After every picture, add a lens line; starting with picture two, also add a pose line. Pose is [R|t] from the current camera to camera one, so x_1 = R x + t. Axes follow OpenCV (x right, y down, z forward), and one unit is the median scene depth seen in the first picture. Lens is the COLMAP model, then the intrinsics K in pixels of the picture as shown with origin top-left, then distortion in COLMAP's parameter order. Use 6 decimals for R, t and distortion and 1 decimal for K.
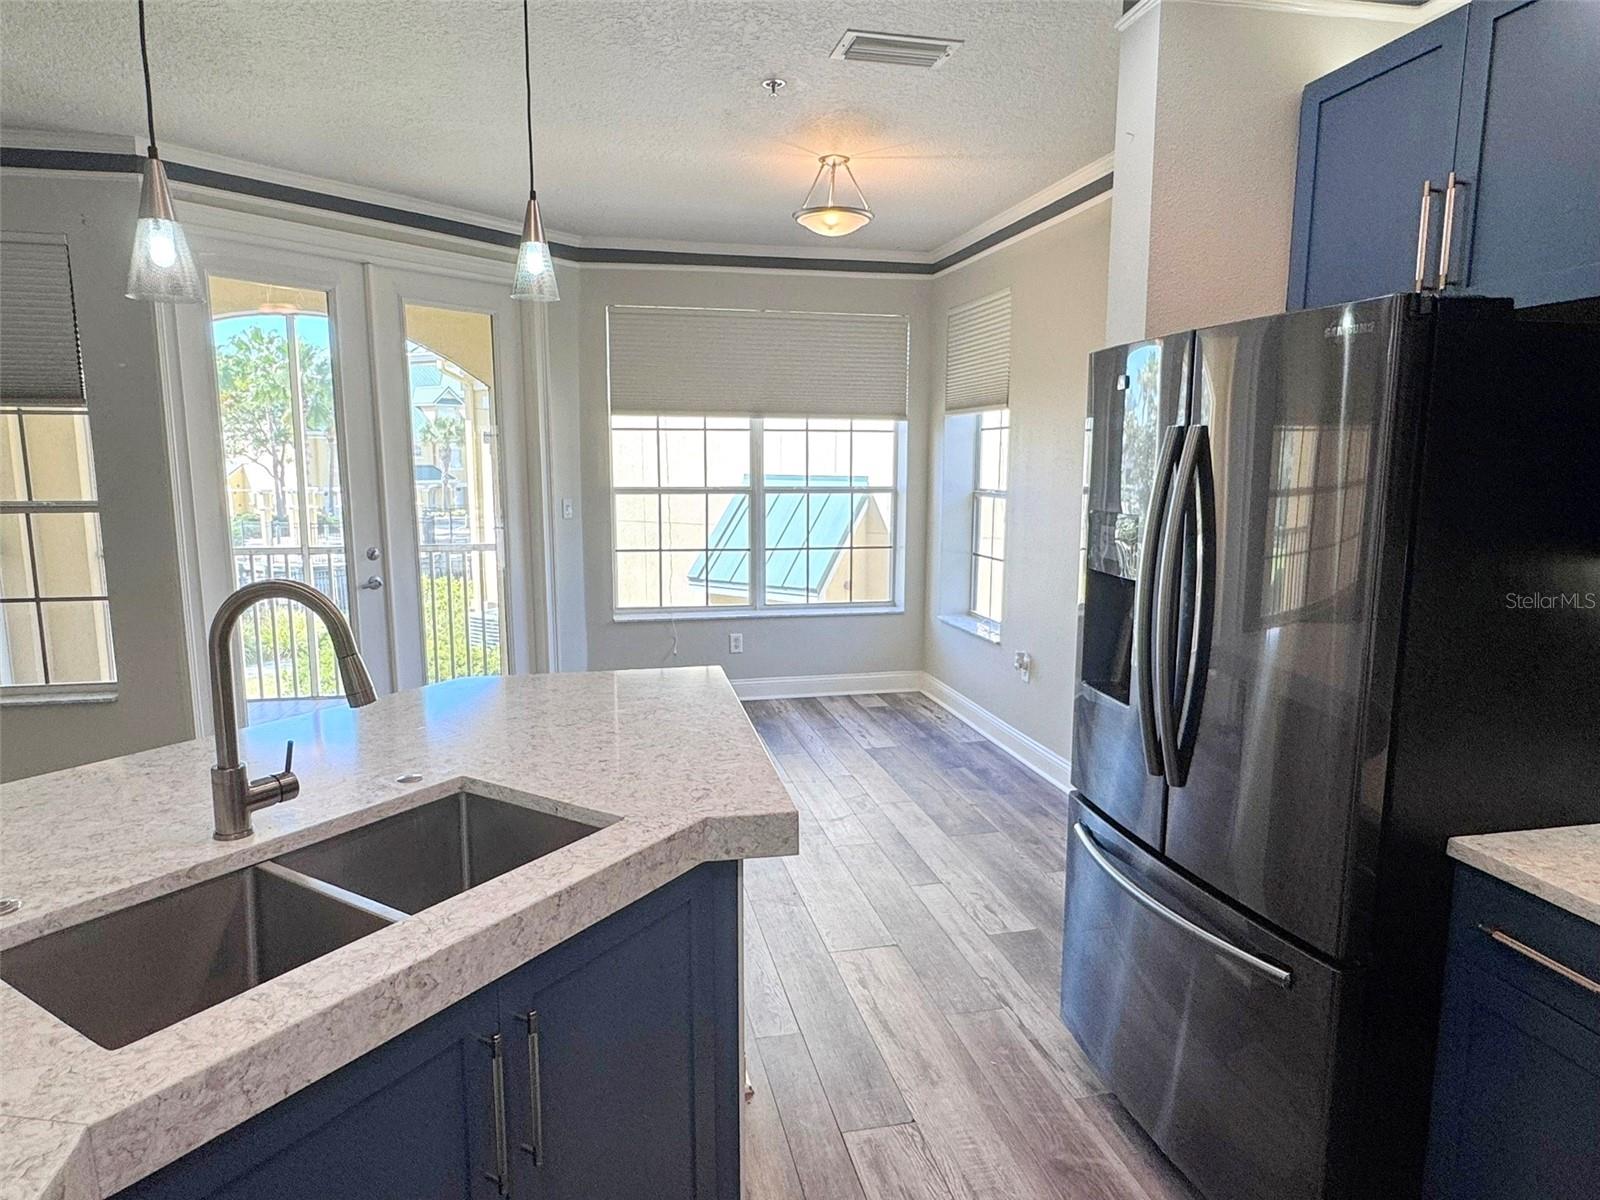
lens RADIAL K [[992.8, 0, 795.5], [0, 992.8, 604.0], [0, 0, 1]] dist [-0.004422, -0.000219]
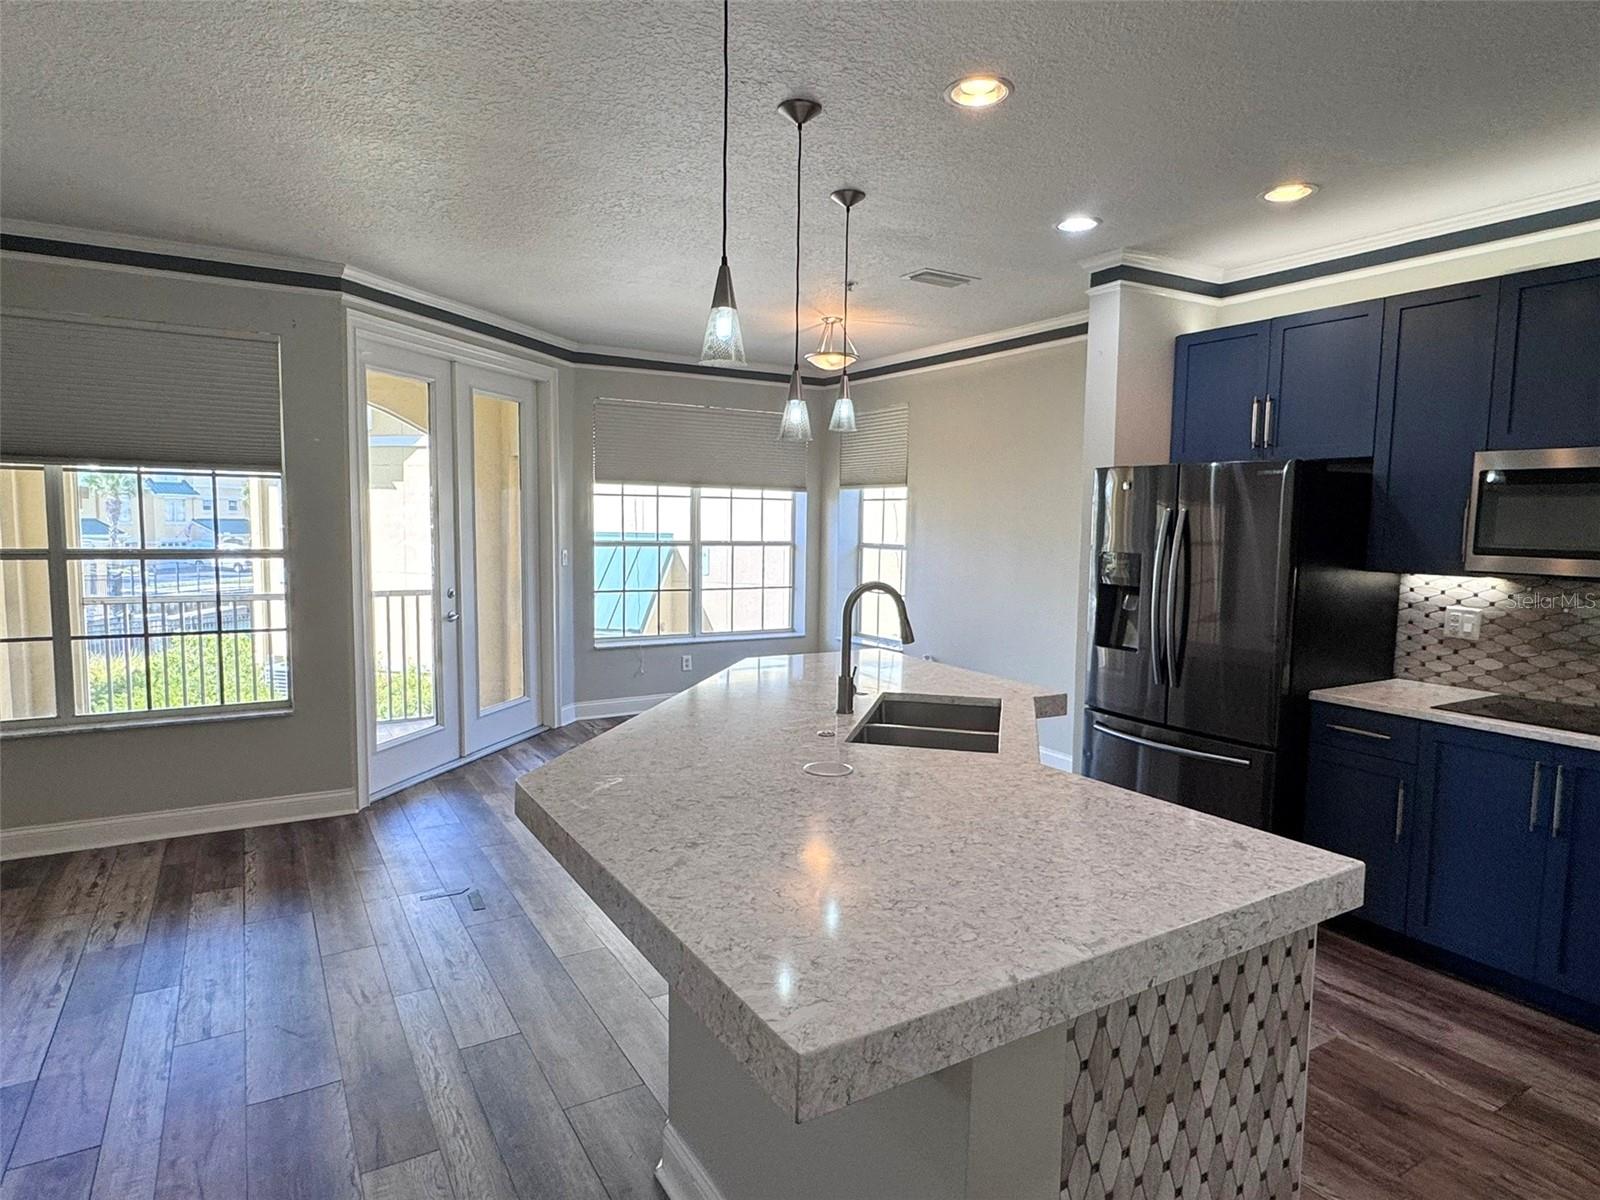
lens RADIAL K [[926.8, 0, 795.3], [0, 926.8, 604.2], [0, 0, 1]] dist [-0.001989, 0.000222]
pose [[0.948330, -0.017382, 0.316808, -0.319064], [0.033823, 0.998347, -0.046470, 0.026060], [-0.315476, 0.054785, 0.947351, -0.185917]]
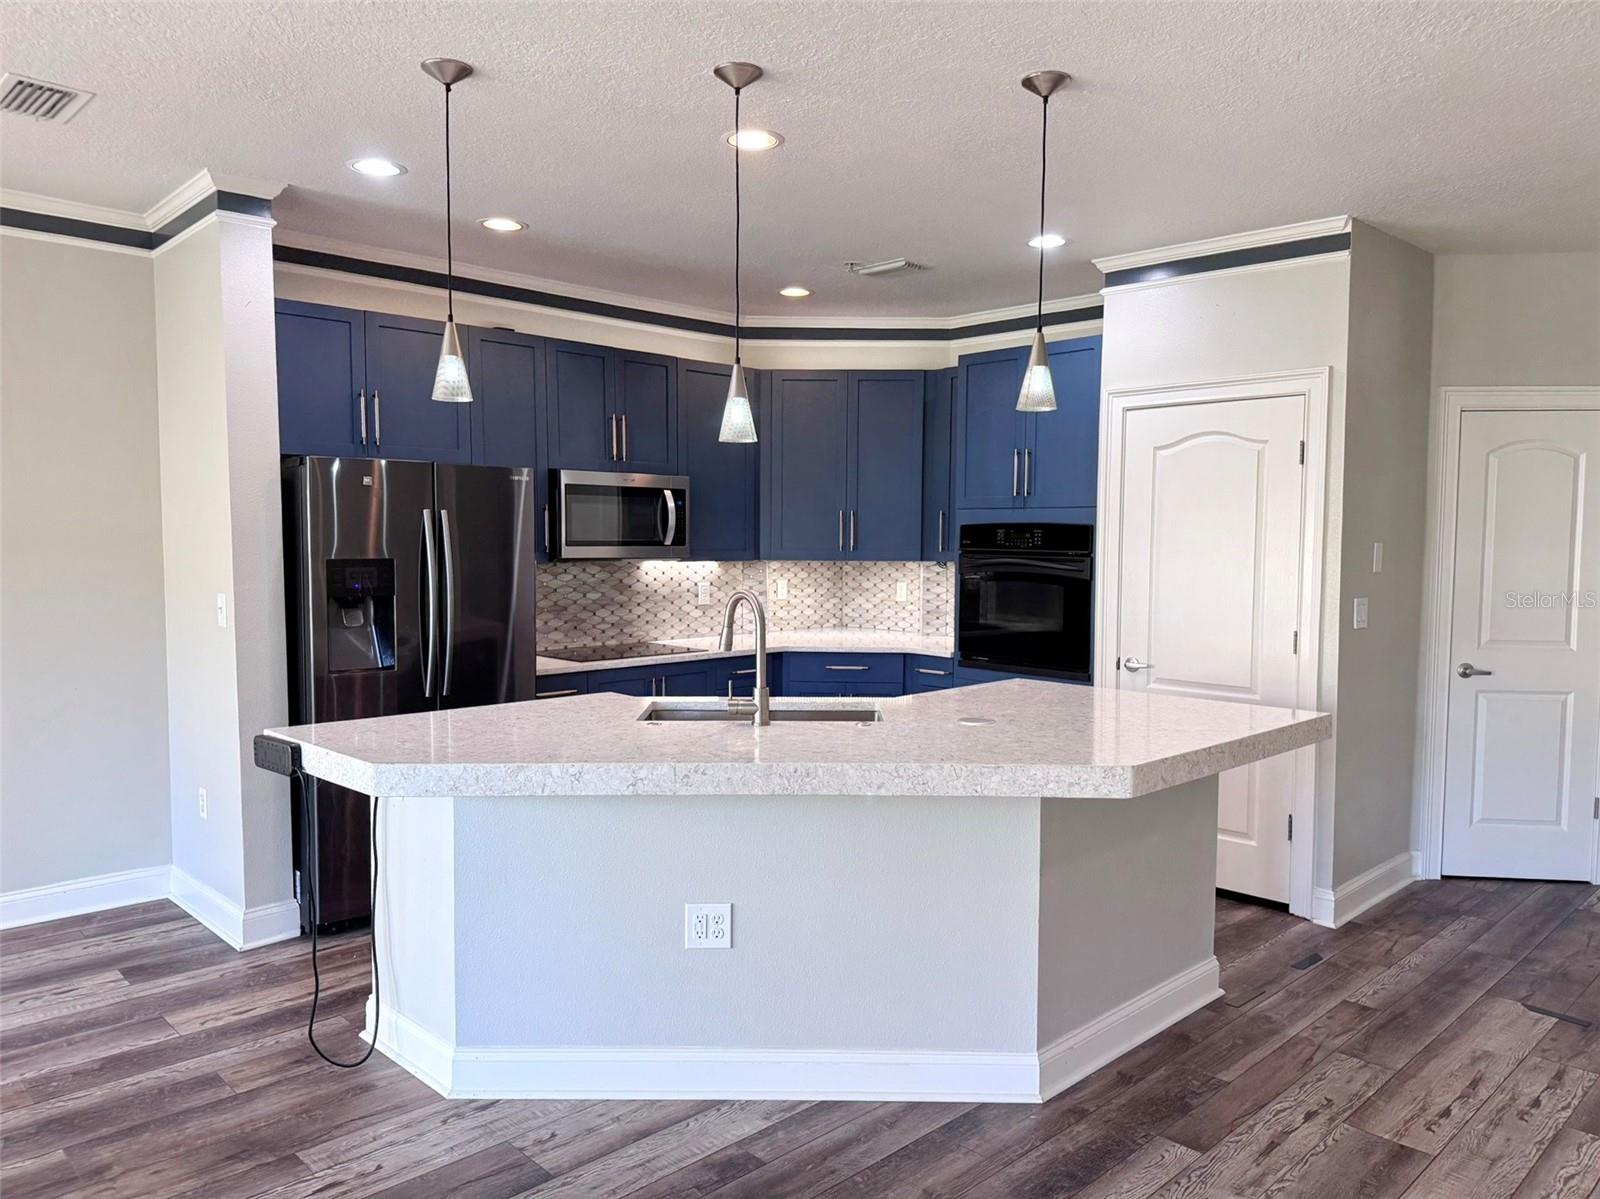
lens RADIAL K [[1143.3, 0, 795.7], [0, 1143.3, 602.9], [0, 0, 1]] dist [0.059903, -0.062604]
pose [[-0.527561, -0.058466, 0.847503, -0.637425], [0.118279, 0.982857, 0.141431, -0.078362], [-0.841243, 0.174855, -0.511602, 0.528616]]
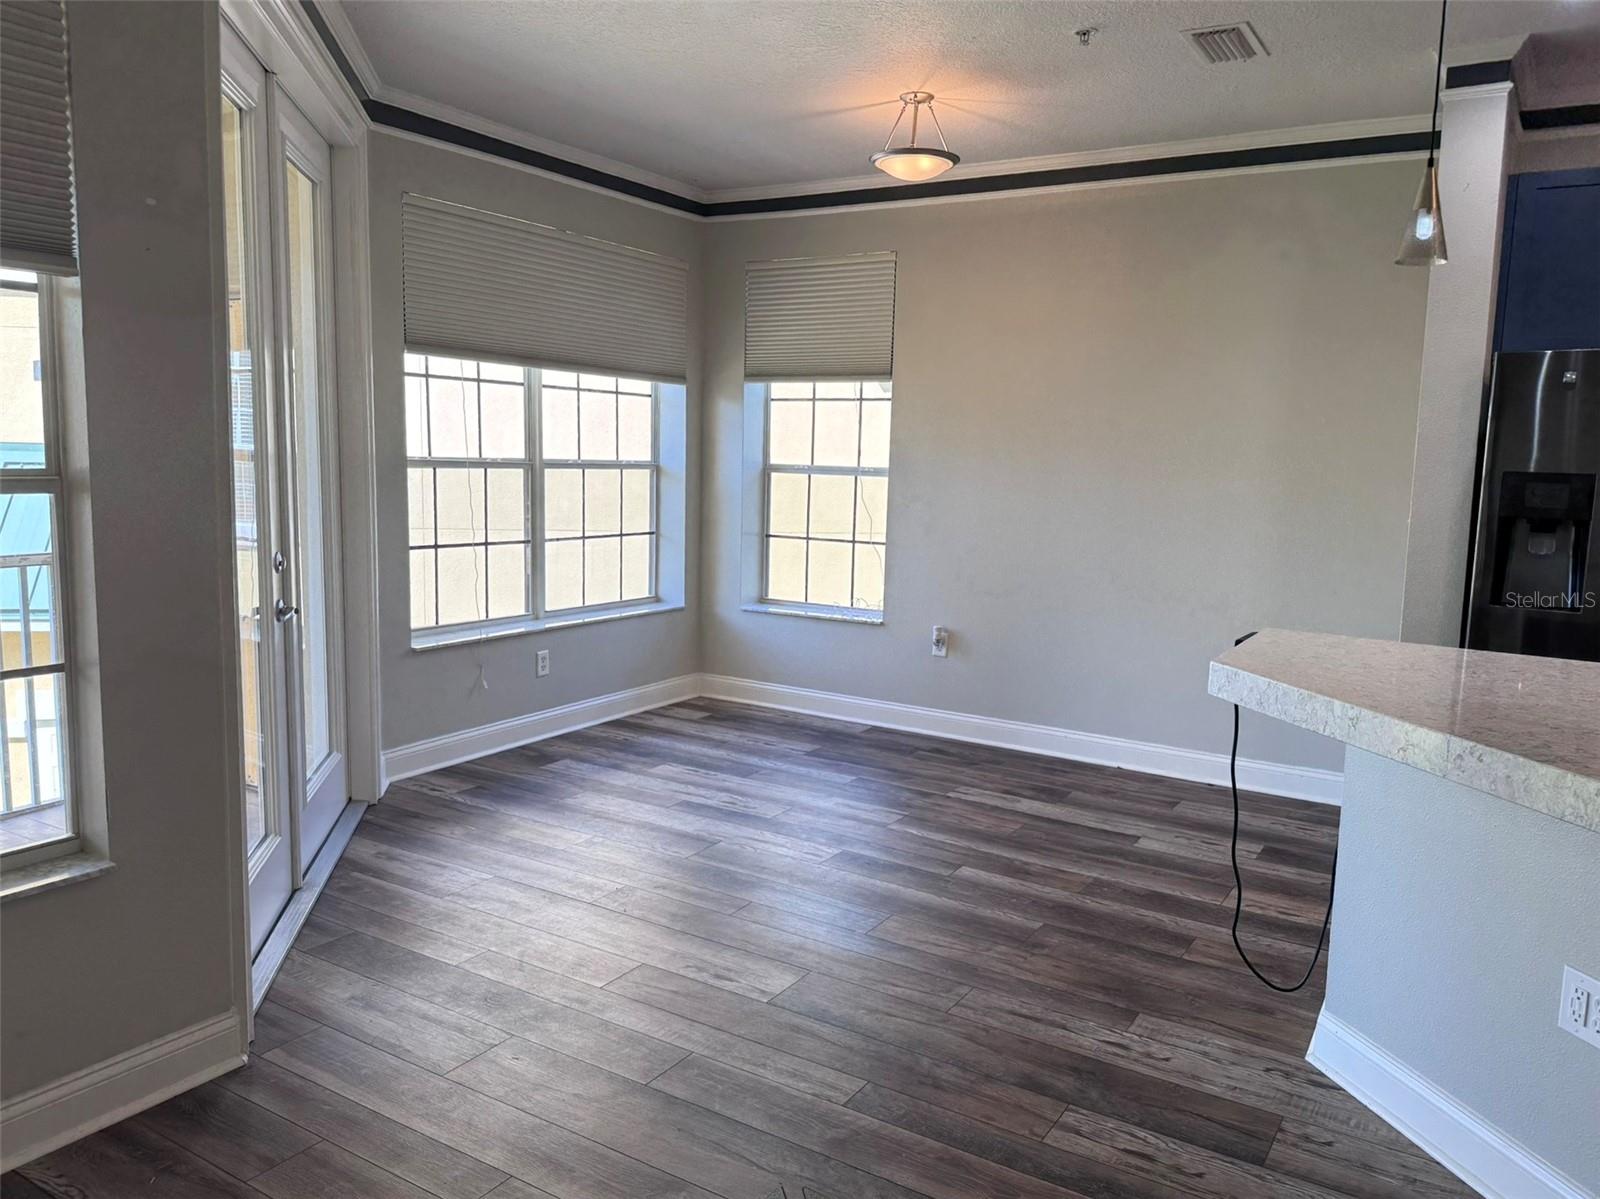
lens RADIAL K [[1178.8, 0, 794.2], [0, 1178.8, 604.1], [0, 0, 1]] dist [0.079544, -0.106347]
pose [[0.698784, -0.077291, 0.711145, -0.599852], [0.081440, 0.996278, 0.028256, -0.016666], [-0.710681, 0.038171, 0.702478, 0.227832]]
